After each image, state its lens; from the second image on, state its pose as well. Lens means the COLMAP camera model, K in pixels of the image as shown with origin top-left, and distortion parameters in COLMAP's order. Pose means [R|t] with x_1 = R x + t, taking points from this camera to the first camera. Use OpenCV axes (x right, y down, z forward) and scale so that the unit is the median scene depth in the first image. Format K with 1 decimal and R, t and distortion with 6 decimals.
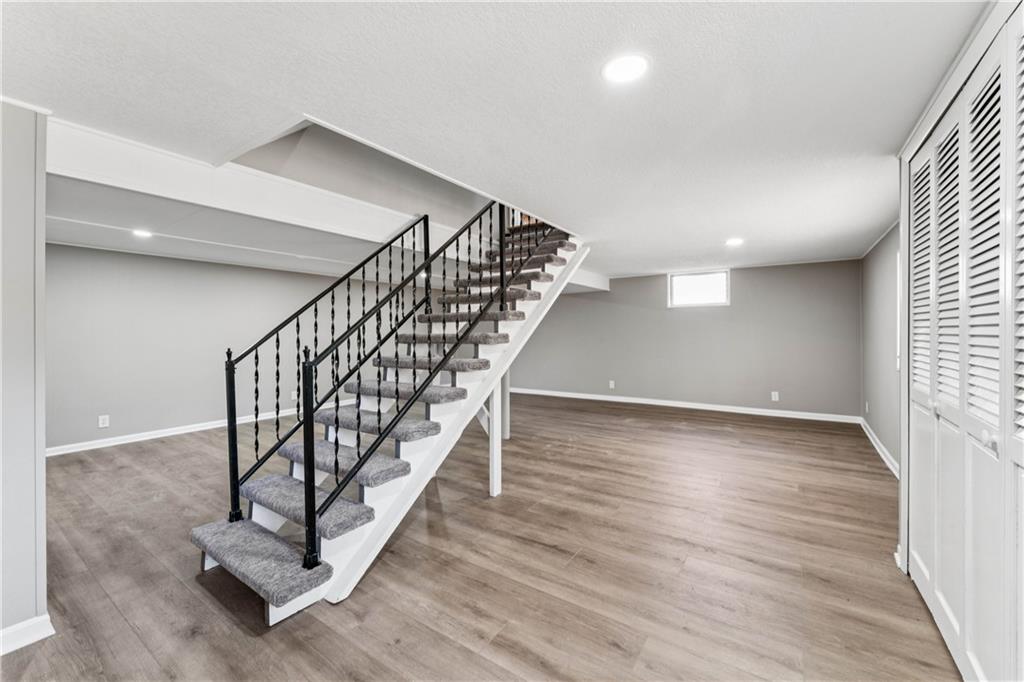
lens RADIAL K [[409.5, 0, 513.4], [0, 409.5, 337.4], [0, 0, 1]] dist [0.000738, 0.000976]
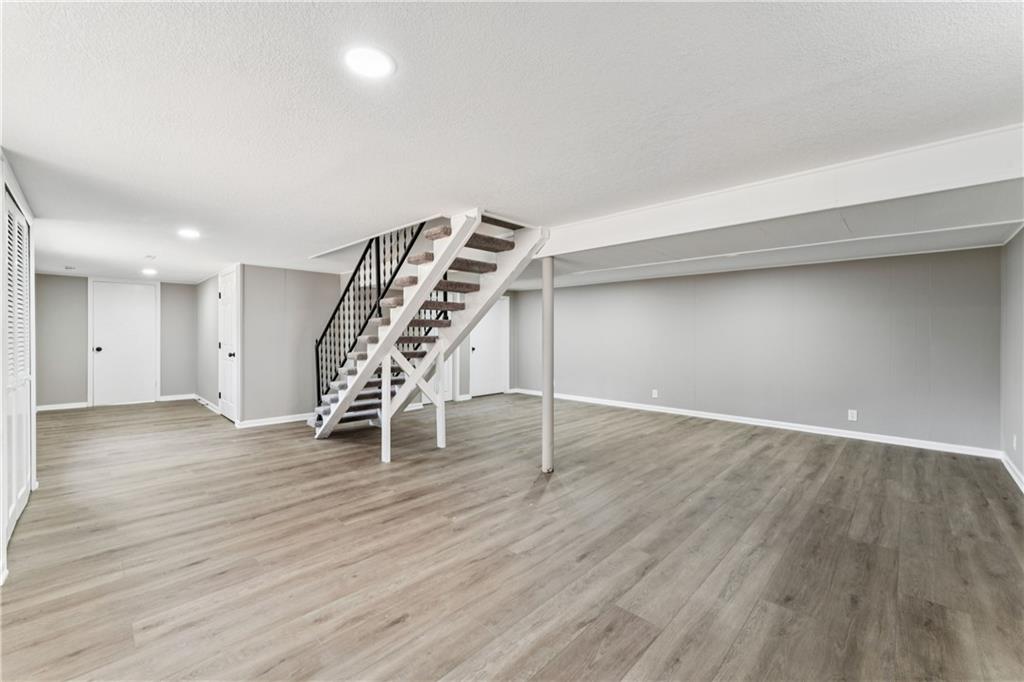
lens RADIAL K [[409.5, 0, 512.2], [0, 409.5, 333.8], [0, 0, 1]] dist [0.000738, 0.000976]
pose [[-0.171444, 0.005302, -0.985180, 1.142504], [-0.013726, 0.999876, 0.007770, -0.033828], [0.985098, 0.014854, -0.171349, 1.583772]]
